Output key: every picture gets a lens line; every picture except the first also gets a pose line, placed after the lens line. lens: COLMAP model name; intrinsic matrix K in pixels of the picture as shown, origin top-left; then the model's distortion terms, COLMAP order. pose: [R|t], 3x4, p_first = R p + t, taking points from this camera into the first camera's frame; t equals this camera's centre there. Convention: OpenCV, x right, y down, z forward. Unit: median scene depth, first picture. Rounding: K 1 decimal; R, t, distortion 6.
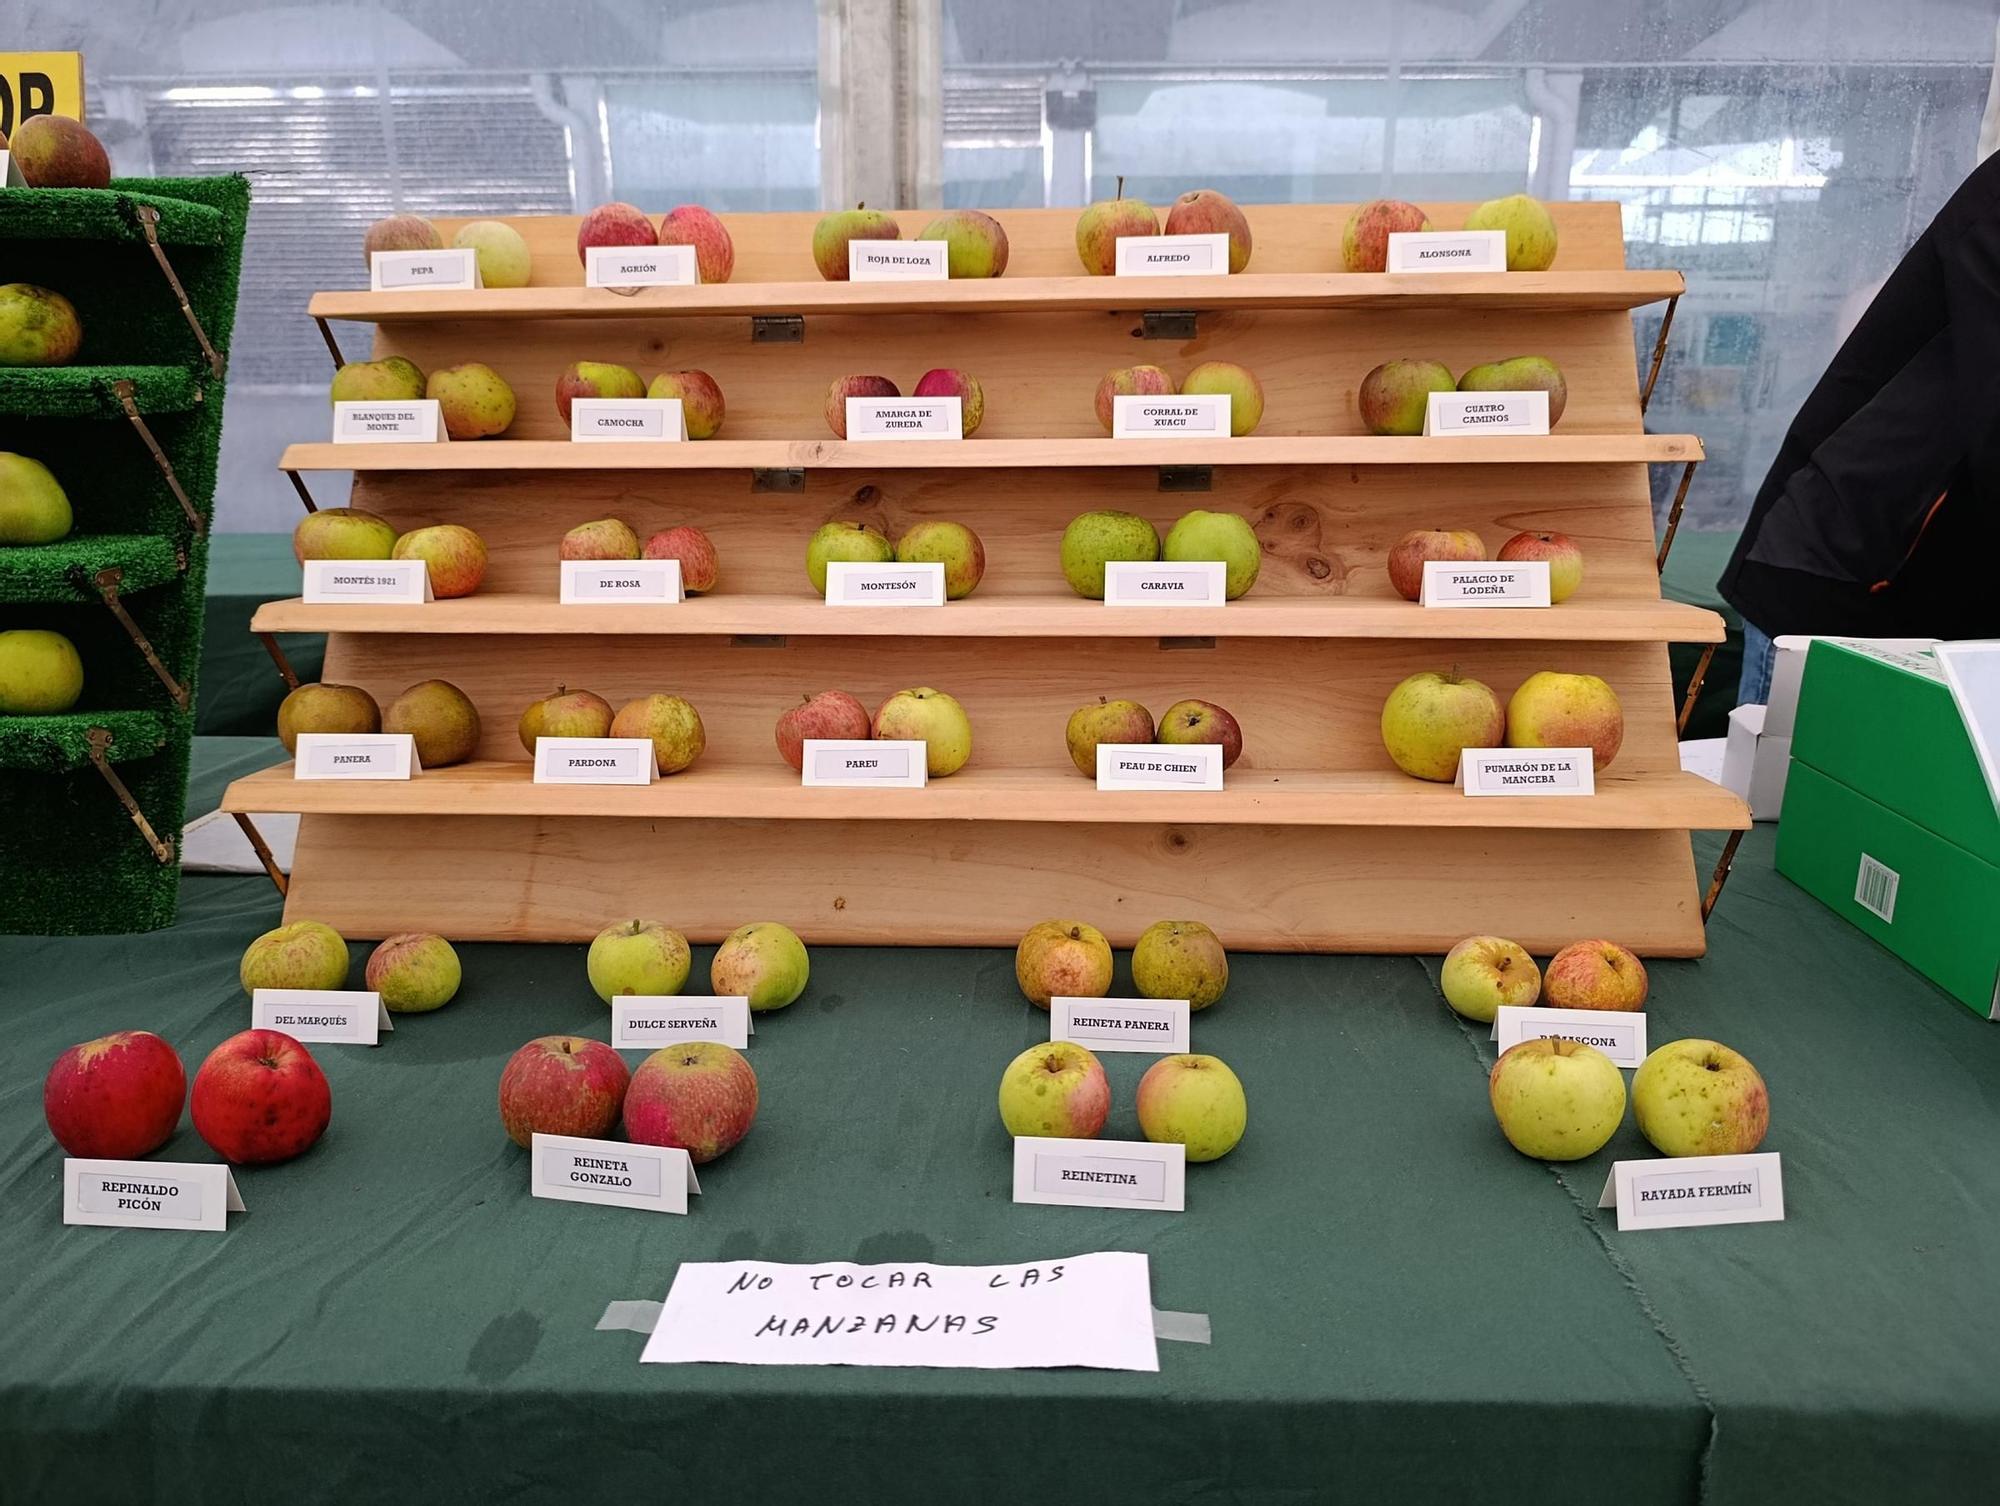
lens RADIAL K [[1412.6, 0, 1018.7], [0, 1412.6, 743.1], [0, 0, 1]] dist [0.028292, -0.045841]
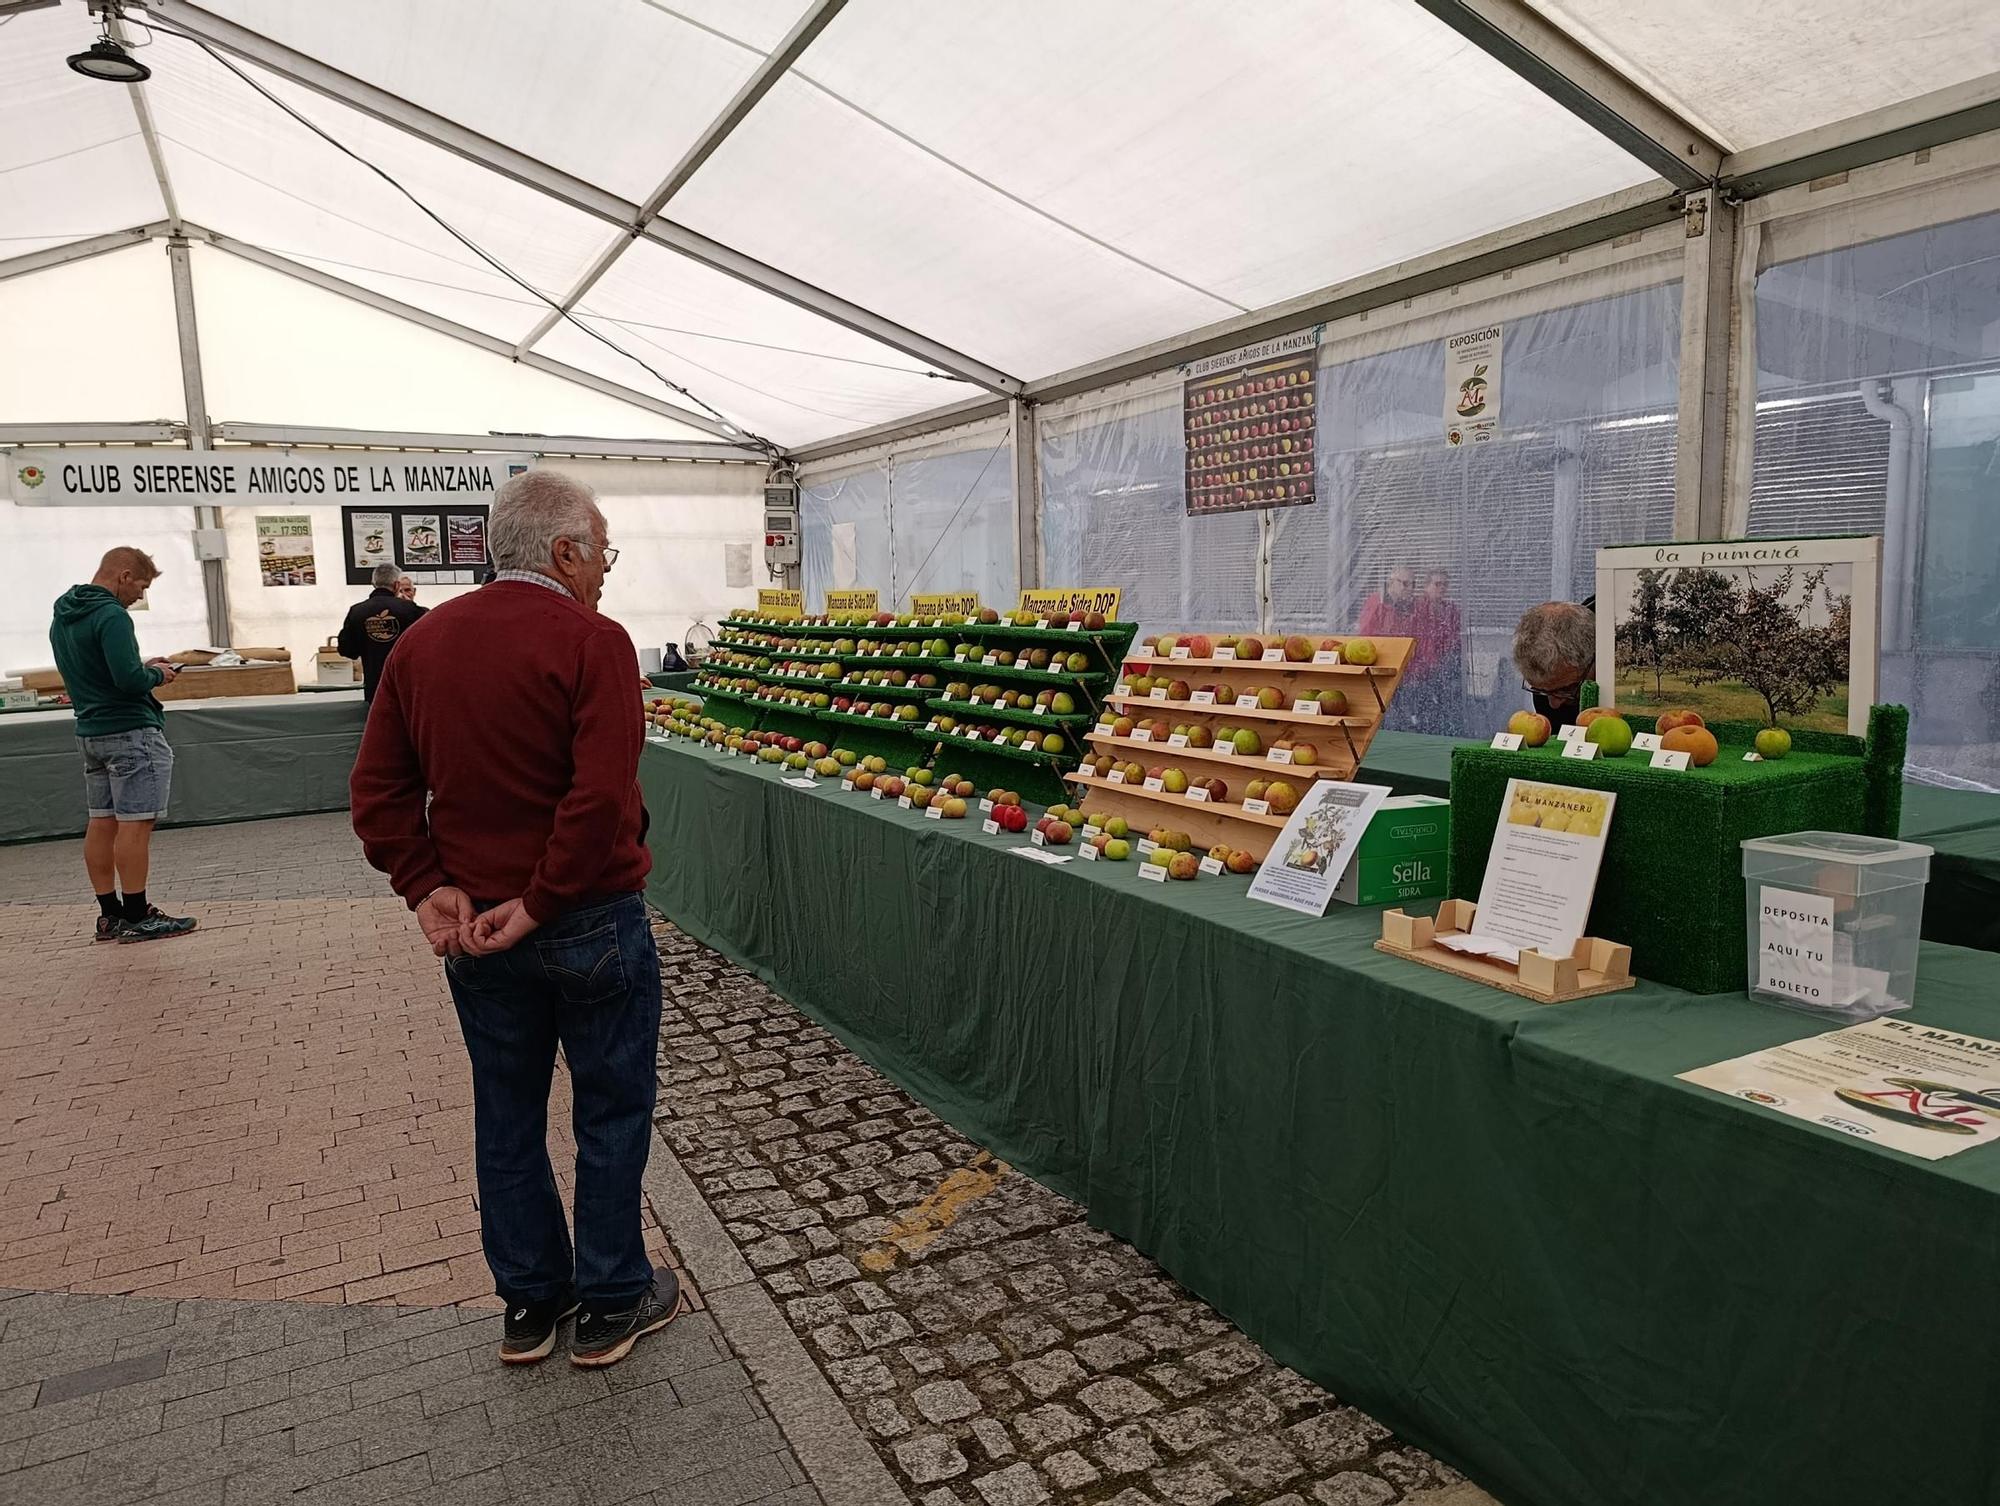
lens RADIAL K [[1320.4, 0, 1000.0], [0, 1320.4, 753.0], [0, 0, 1]] dist [0.003263, -0.035274]
pose [[0.508658, 0.098181, -0.855352, 0.765697], [-0.214947, 0.976499, -0.015737, 0.021672], [0.833706, 0.191860, 0.517808, -0.343223]]
